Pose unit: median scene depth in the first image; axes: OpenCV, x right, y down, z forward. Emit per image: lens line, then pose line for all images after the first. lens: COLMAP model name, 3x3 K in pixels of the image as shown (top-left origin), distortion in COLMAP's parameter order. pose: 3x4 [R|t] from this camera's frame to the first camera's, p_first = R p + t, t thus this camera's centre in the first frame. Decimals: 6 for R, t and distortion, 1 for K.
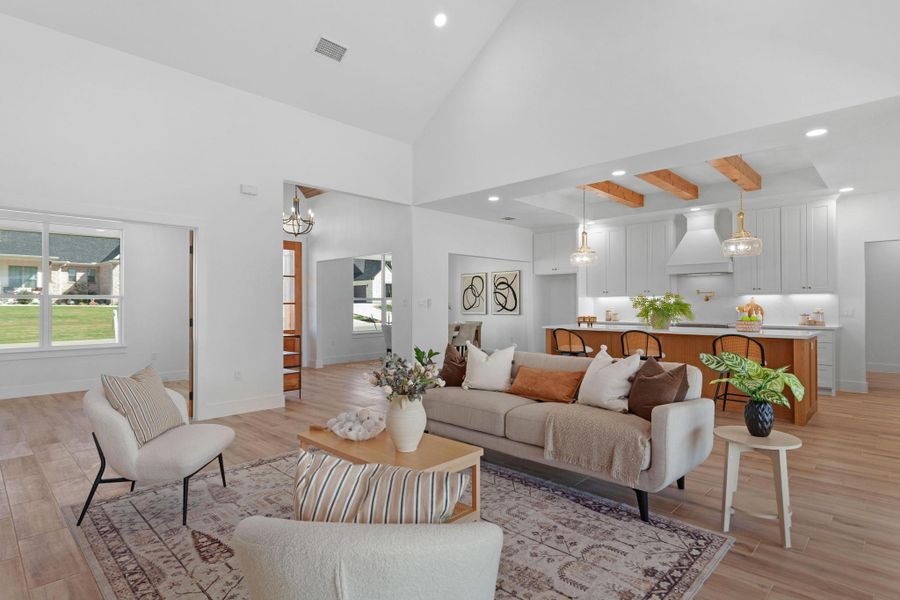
lens RADIAL K [[469.6, 0, 448.3], [0, 469.6, 299.7], [0, 0, 1]] dist [-0.000045, -0.000576]
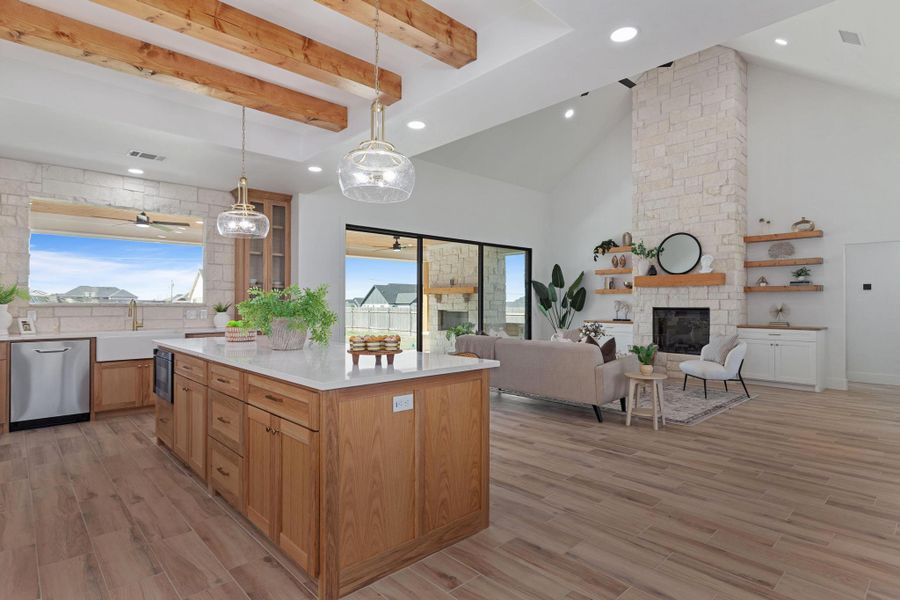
lens RADIAL K [[472.7, 0, 450.0], [0, 472.7, 300.0], [0, 0, 1]] dist [-0.000219, -0.000464]
pose [[-0.999051, 0.000842, 0.043539, 0.139768], [-0.000081, 0.999775, -0.021194, 0.009610], [-0.043547, -0.021177, -0.998827, 0.867609]]
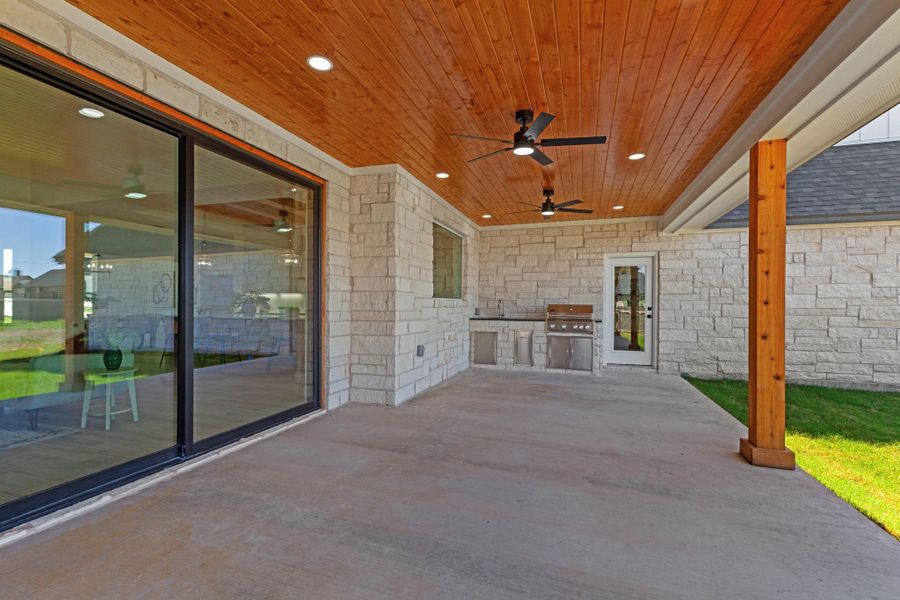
lens RADIAL K [[402.9, 0, 445.0], [0, 402.9, 301.2], [0, 0, 1]] dist [0.003465, 0.000352]
pose [[0.909089, 0.009870, 0.416486, 0.267366], [-0.013327, 0.999897, 0.005394, 0.002922], [-0.416389, -0.010454, 0.909126, -0.203608]]
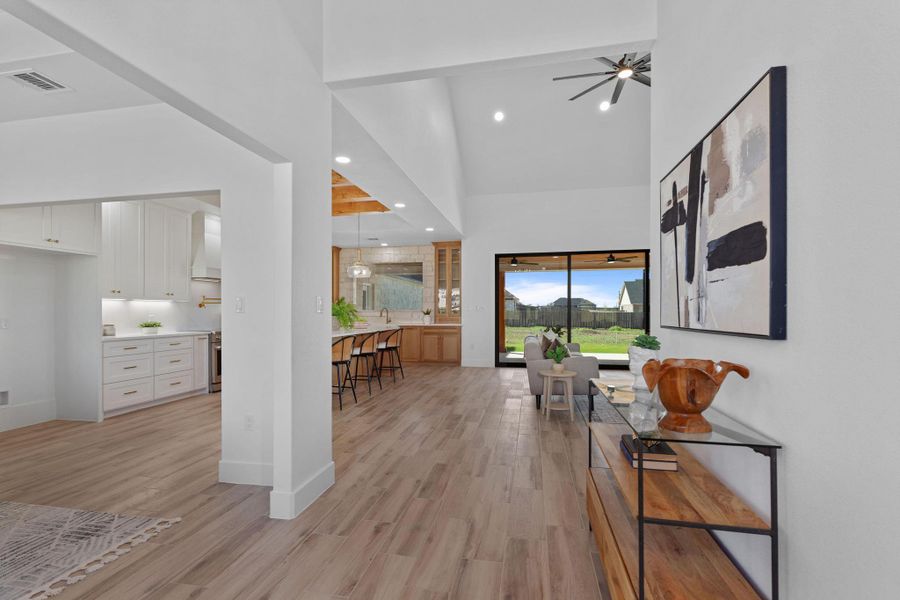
lens RADIAL K [[413.8, 0, 448.9], [0, 413.8, 309.5], [0, 0, 1]] dist [0.002701, -0.000038]
pose [[-0.540343, 0.006462, 0.841420, -0.321535], [-0.005036, 0.999928, -0.010913, 0.010433], [-0.841430, -0.010134, -0.540272, 0.745204]]
